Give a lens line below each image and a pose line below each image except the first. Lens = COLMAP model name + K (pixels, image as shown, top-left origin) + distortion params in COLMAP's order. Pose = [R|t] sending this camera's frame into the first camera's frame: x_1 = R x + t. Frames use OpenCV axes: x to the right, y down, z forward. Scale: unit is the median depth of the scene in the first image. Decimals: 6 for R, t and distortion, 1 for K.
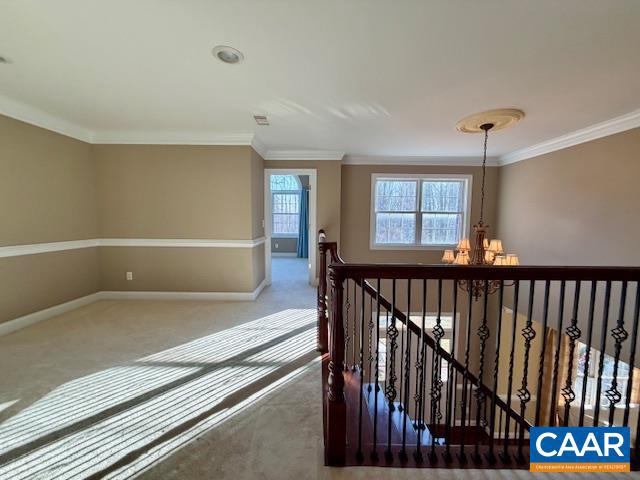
lens RADIAL K [[252.9, 0, 321.7], [0, 252.9, 239.0], [0, 0, 1]] dist [-0.001141, -0.000384]
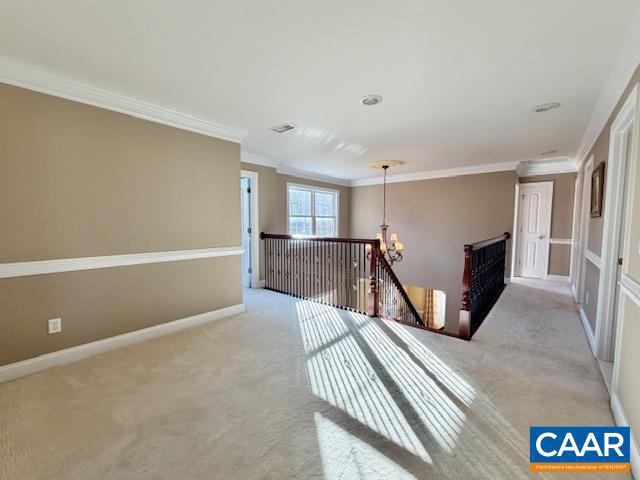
lens RADIAL K [[252.9, 0, 324.0], [0, 252.9, 239.4], [0, 0, 1]] dist [-0.001141, -0.000384]
pose [[0.657164, -0.057885, 0.751522, -0.567926], [0.063873, 0.997737, 0.020995, -0.013234], [-0.751036, 0.034205, 0.659374, 0.128976]]
